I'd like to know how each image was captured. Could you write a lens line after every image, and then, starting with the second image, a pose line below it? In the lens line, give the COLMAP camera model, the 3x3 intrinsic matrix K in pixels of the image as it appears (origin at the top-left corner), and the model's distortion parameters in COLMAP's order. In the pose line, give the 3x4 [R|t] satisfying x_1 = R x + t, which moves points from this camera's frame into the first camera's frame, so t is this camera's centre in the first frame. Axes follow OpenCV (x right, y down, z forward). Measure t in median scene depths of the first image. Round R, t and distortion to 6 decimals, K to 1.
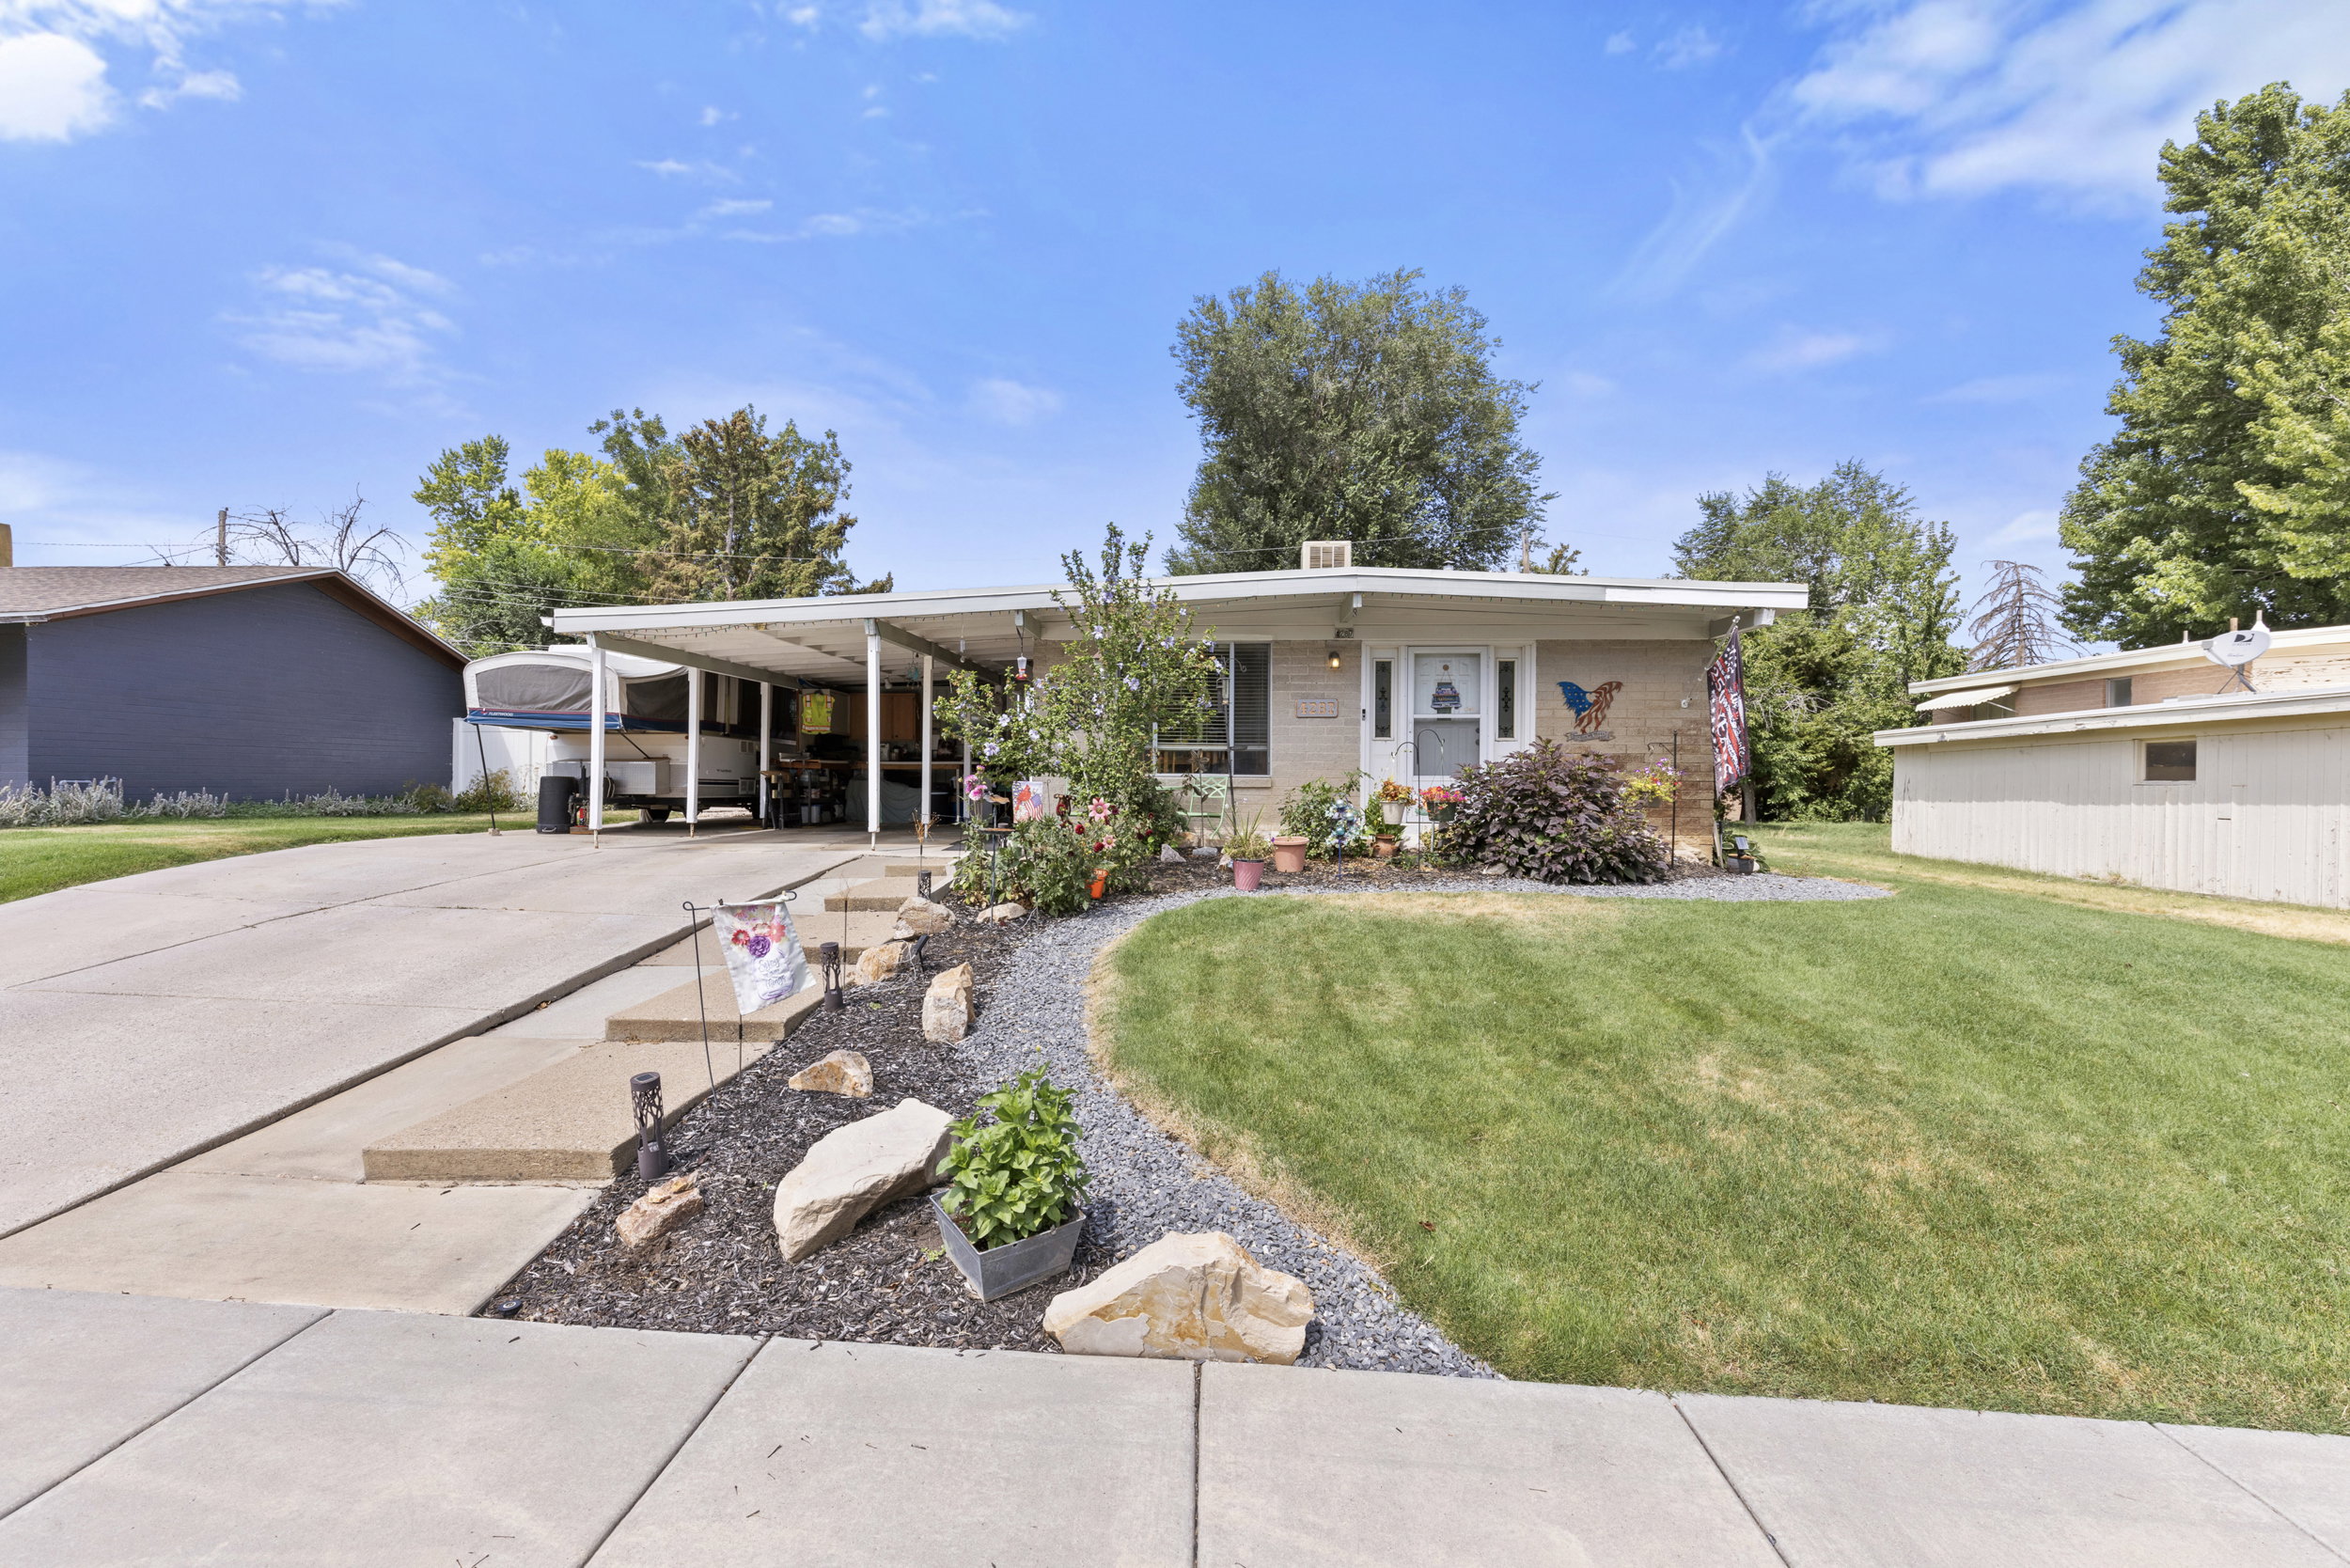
lens RADIAL K [[1101.0, 0, 1156.2], [0, 1101.0, 795.8], [0, 0, 1]] dist [0.006825, -0.001778]
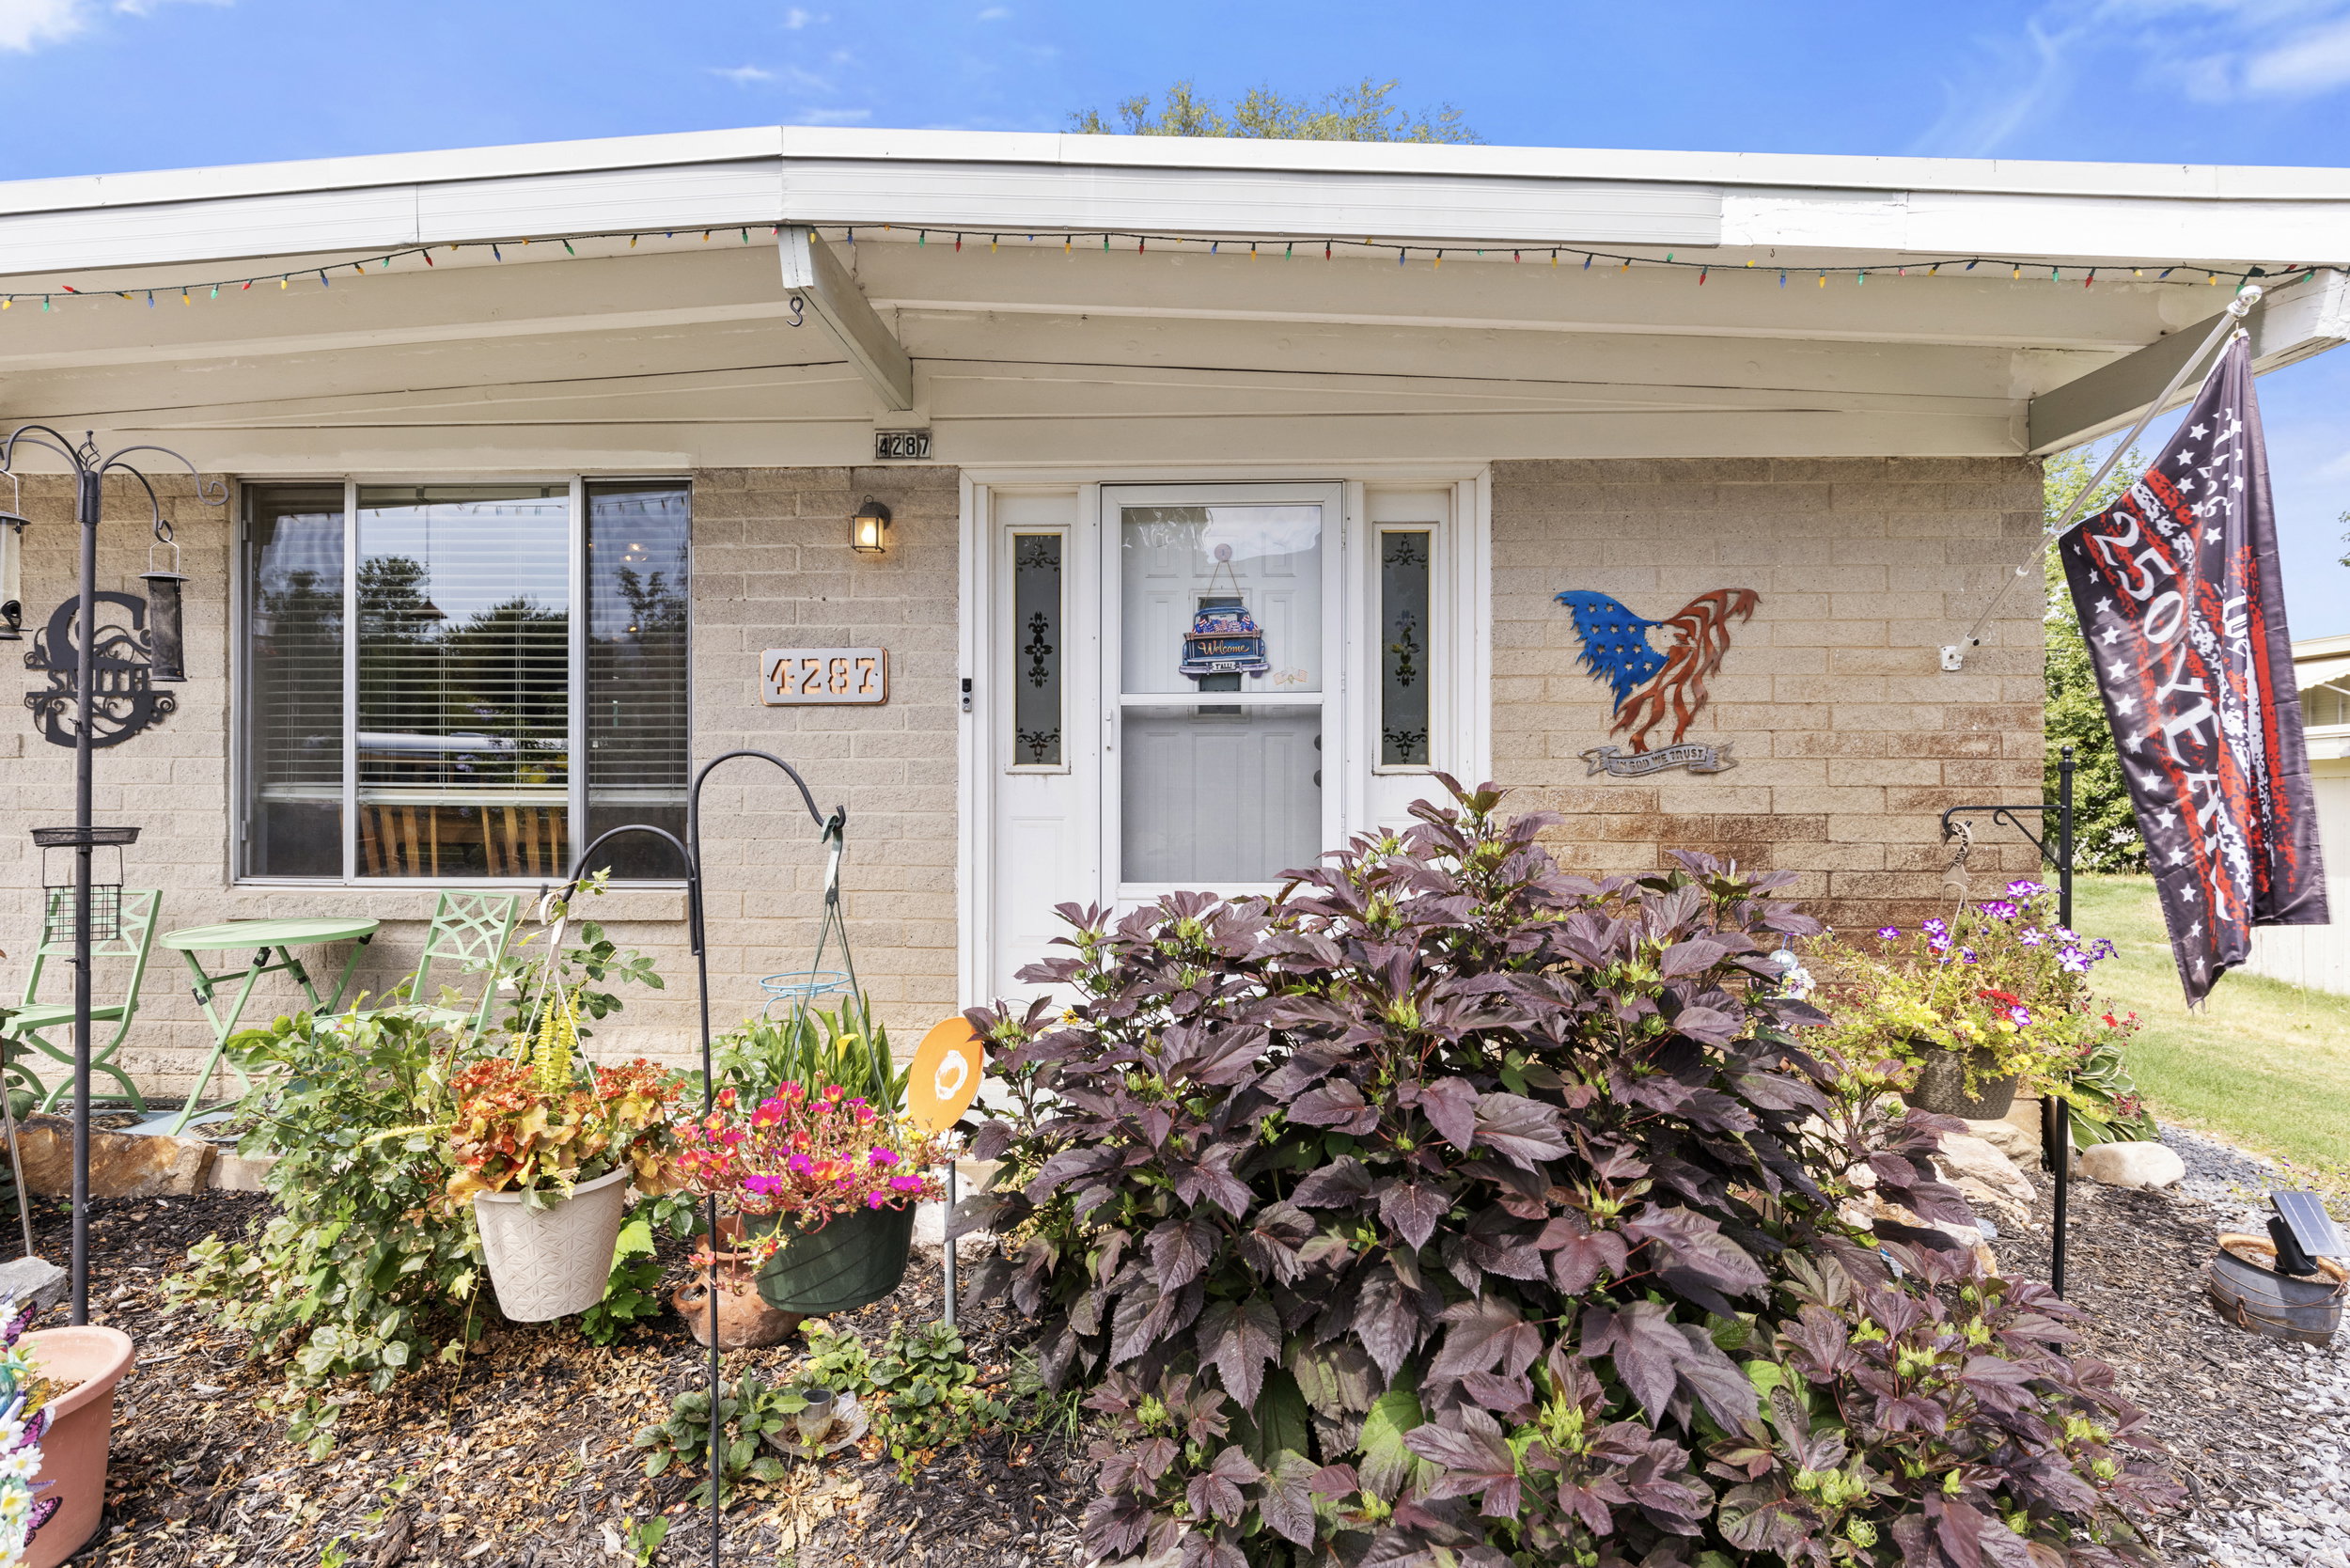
lens RADIAL K [[1256.1, 0, 1170.4], [0, 1256.1, 797.0], [0, 0, 1]] dist [-0.001667, -0.000402]
pose [[0.999821, -0.004648, 0.018361, 0.150443], [0.004850, 0.999928, -0.010949, -0.024602], [-0.018308, 0.011036, 0.999771, 0.391884]]
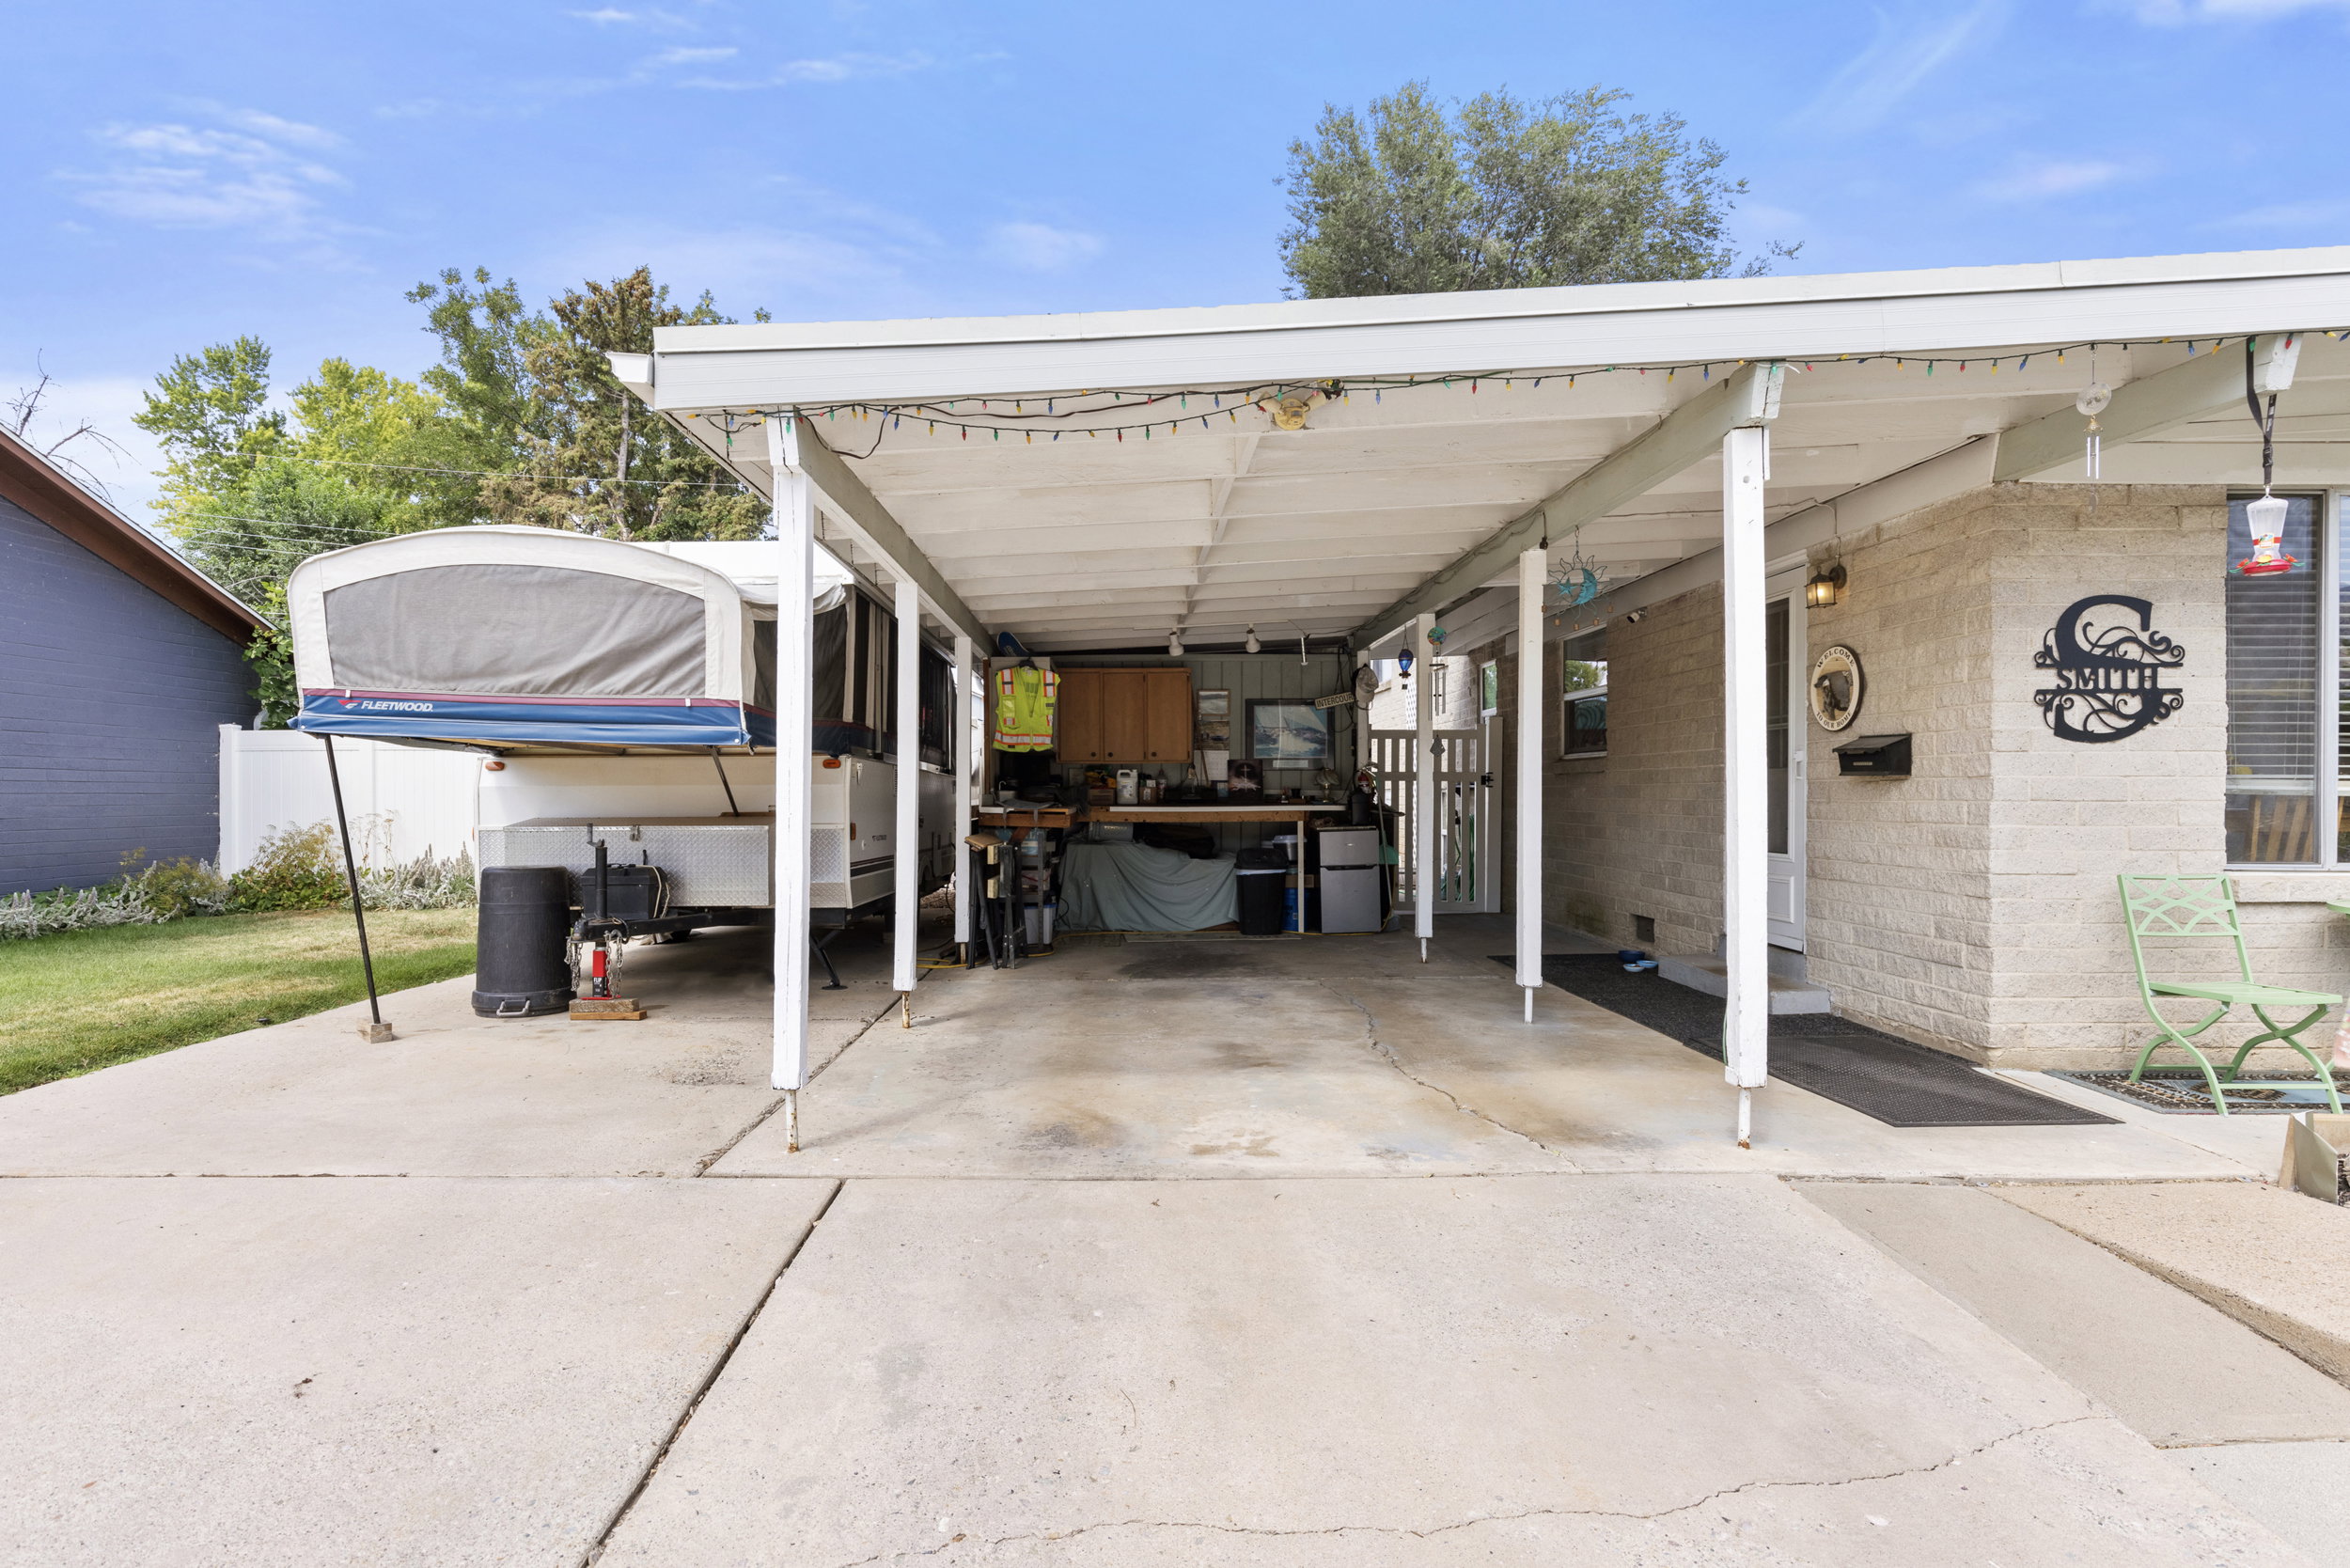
lens RADIAL K [[1256.1, 0, 1110.7], [0, 1256.1, 811.2], [0, 0, 1]] dist [-0.001667, -0.000402]
pose [[0.997664, -0.010611, 0.067489, -0.266633], [0.010675, 0.999943, -0.000580, -0.025577], [-0.067479, 0.001299, 0.997720, 0.394713]]
